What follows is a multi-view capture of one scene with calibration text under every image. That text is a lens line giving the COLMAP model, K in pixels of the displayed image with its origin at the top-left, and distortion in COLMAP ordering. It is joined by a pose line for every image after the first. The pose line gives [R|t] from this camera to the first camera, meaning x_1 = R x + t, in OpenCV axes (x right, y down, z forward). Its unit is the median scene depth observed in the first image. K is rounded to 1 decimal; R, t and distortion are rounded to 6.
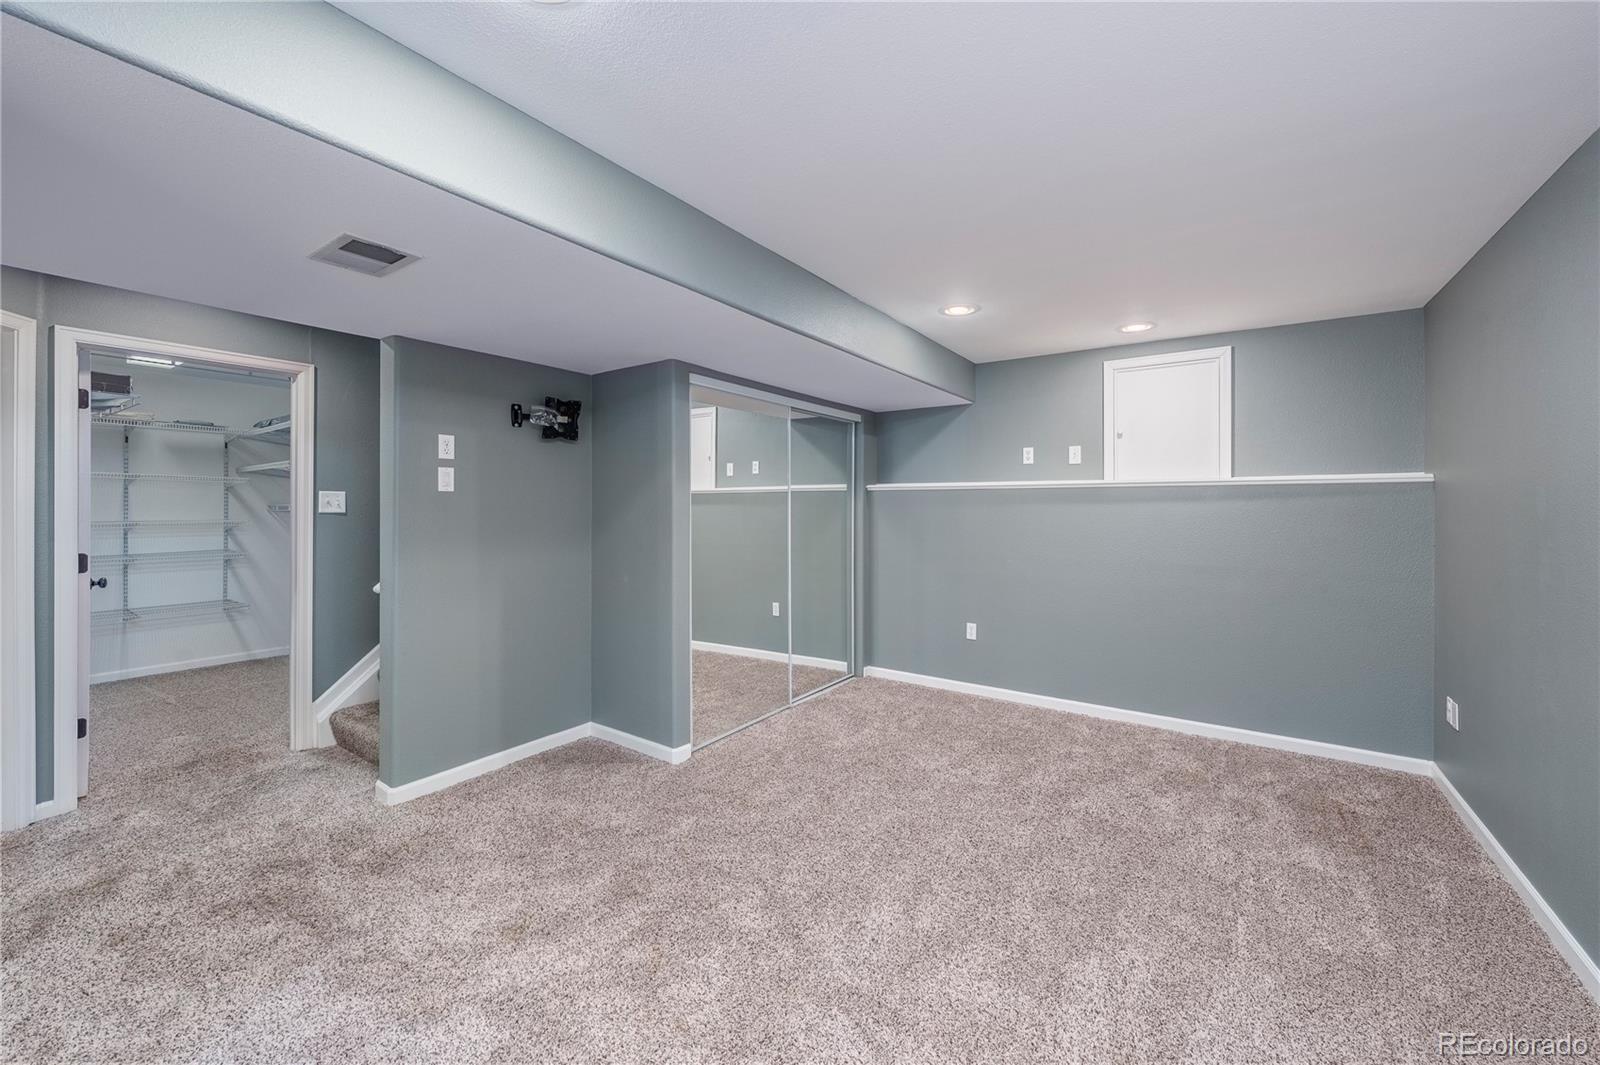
lens RADIAL K [[586.3, 0, 811.8], [0, 586.3, 505.2], [0, 0, 1]] dist [-0.002591, 0.000383]
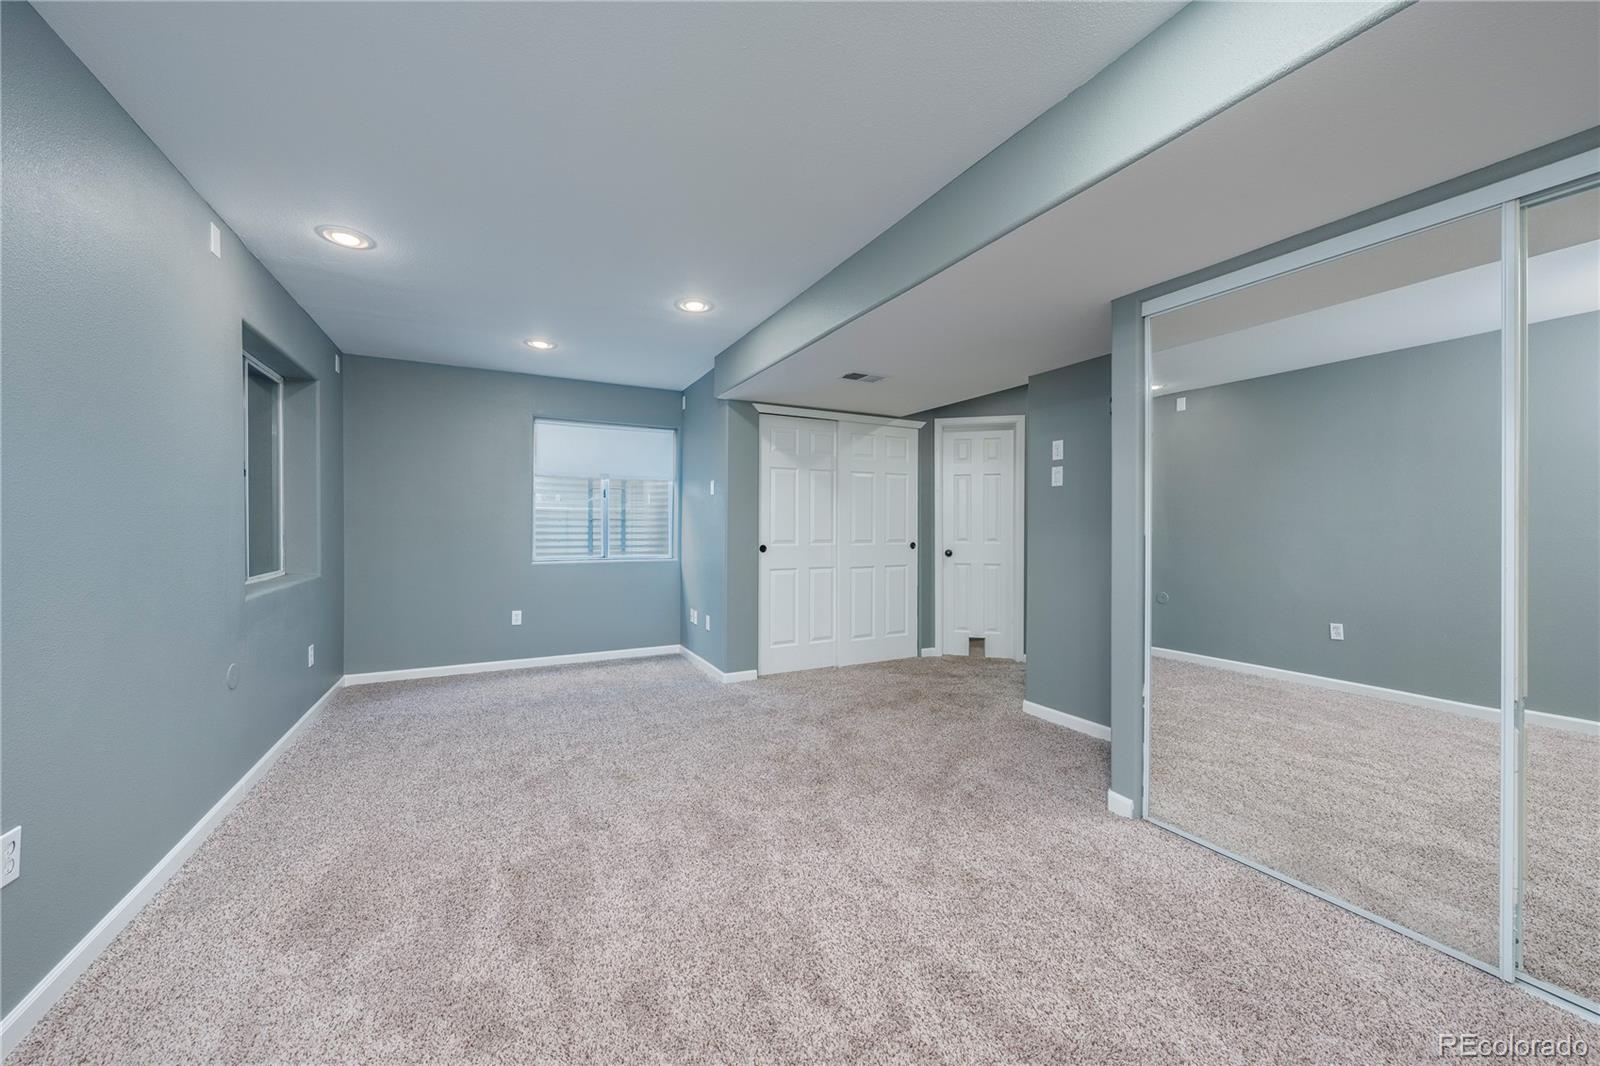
lens RADIAL K [[548.3, 0, 796.4], [0, 548.3, 528.8], [0, 0, 1]] dist [-0.004376, 0.001230]
pose [[-0.444675, 0.000257, -0.895692, 0.702484], [0.002351, 0.999997, -0.000880, 0.070997], [0.895689, -0.002497, -0.444675, 1.082808]]
